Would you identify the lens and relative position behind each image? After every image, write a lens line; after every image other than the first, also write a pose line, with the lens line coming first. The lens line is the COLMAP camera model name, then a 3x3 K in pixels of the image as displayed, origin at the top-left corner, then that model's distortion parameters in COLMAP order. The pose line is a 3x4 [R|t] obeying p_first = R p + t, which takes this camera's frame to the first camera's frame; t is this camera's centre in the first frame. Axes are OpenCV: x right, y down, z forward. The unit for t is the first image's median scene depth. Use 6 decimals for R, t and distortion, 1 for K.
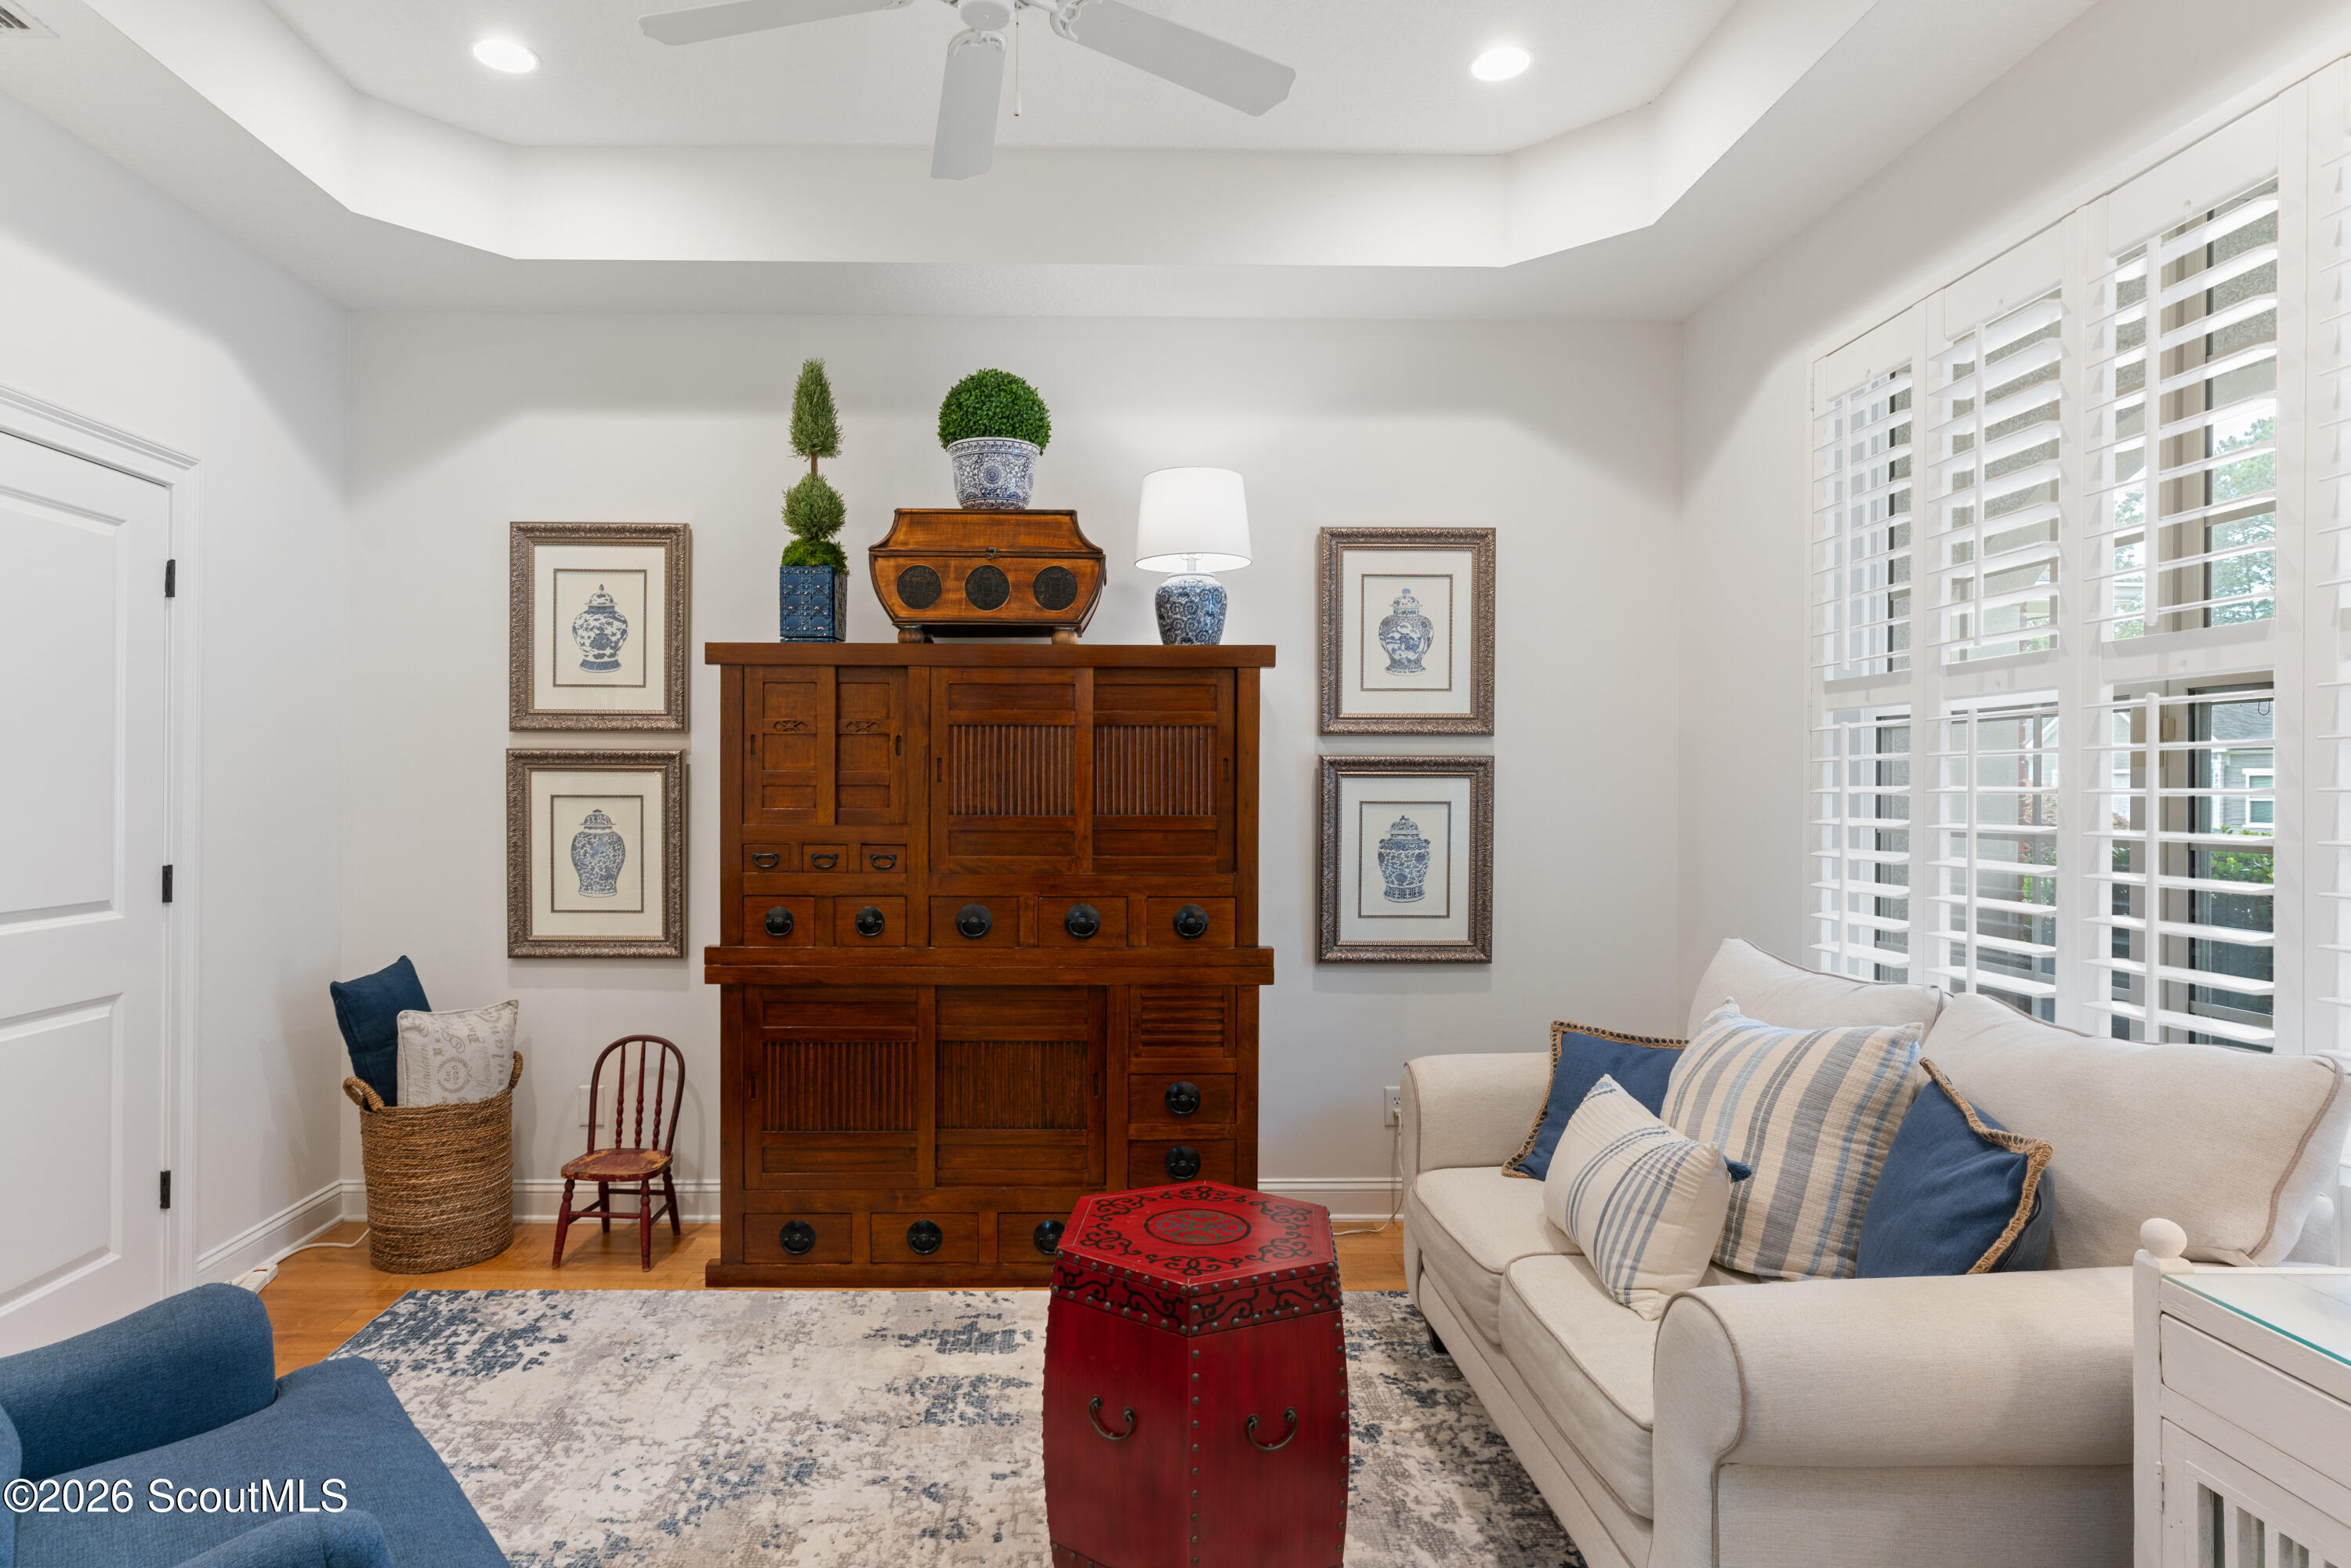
lens RADIAL K [[1320.0, 0, 1161.5], [0, 1320.0, 785.5], [0, 0, 1]] dist [-0.010743, 0.009197]
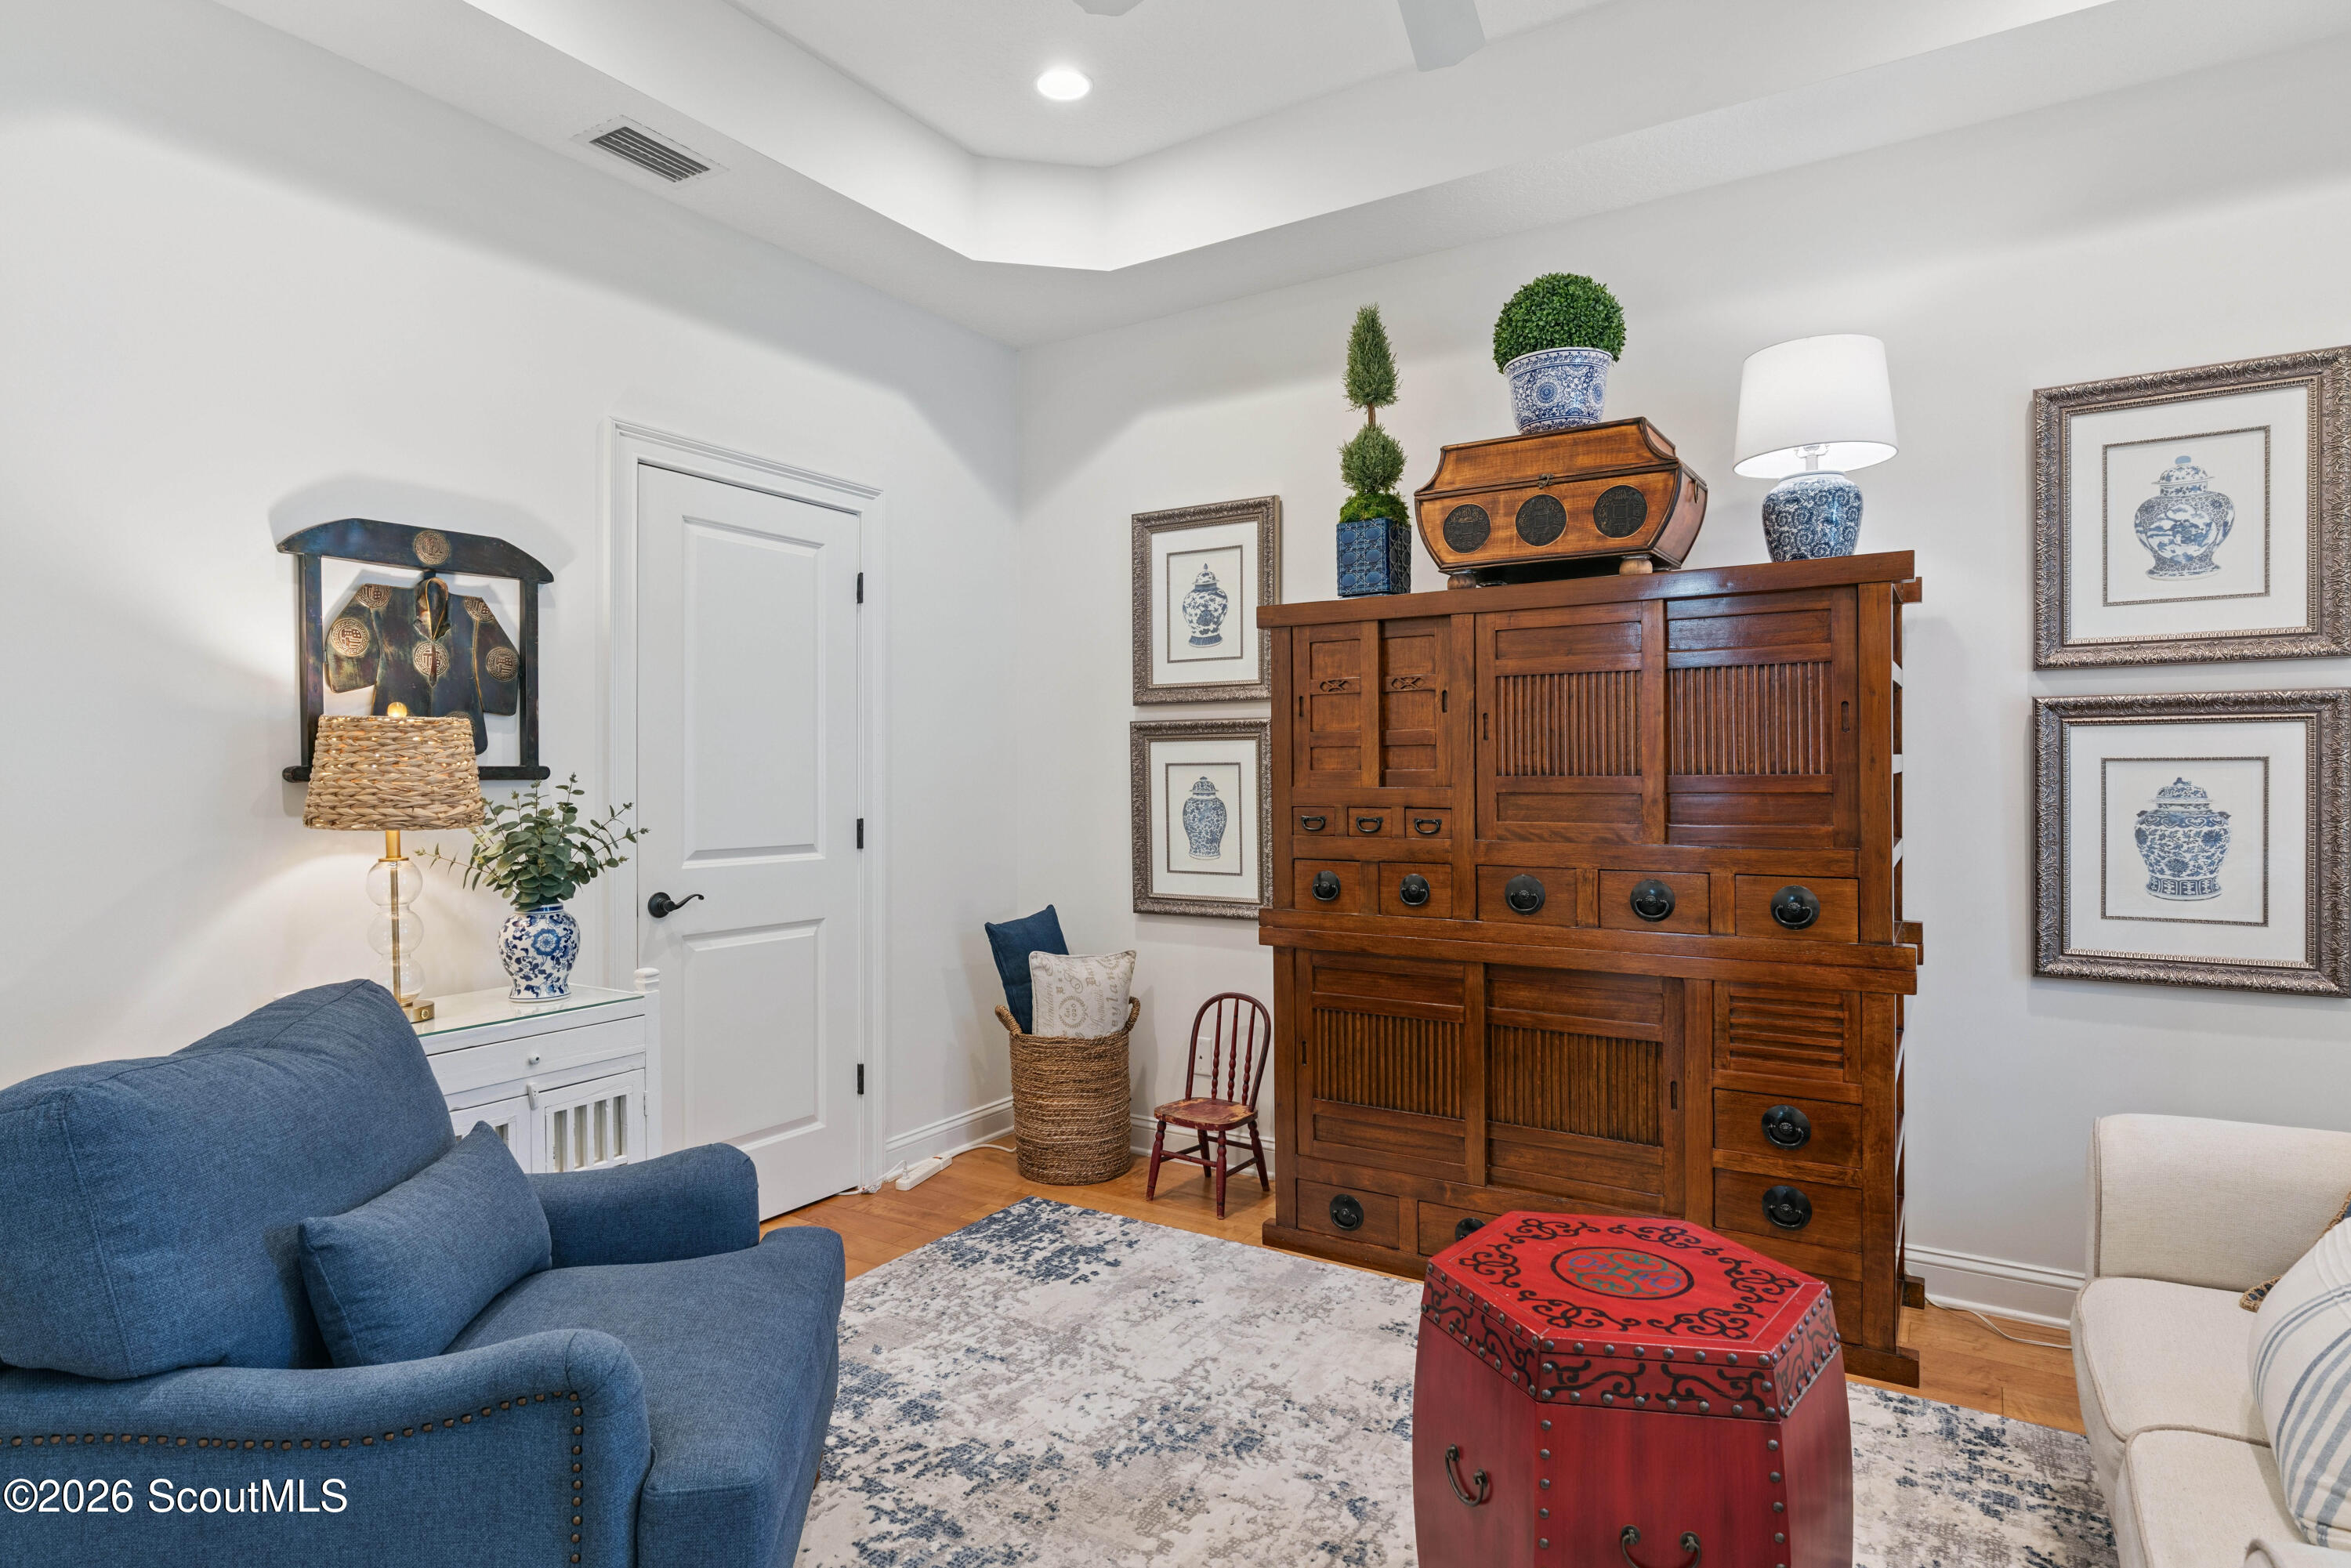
lens RADIAL K [[1320.0, 0, 1167.9], [0, 1320.0, 783.0], [0, 0, 1]] dist [-0.010743, 0.009197]
pose [[0.814916, -0.006365, -0.579544, 0.177304], [0.008149, 0.999967, 0.000476, 0.024739], [0.579521, -0.005110, 0.814941, 0.130647]]
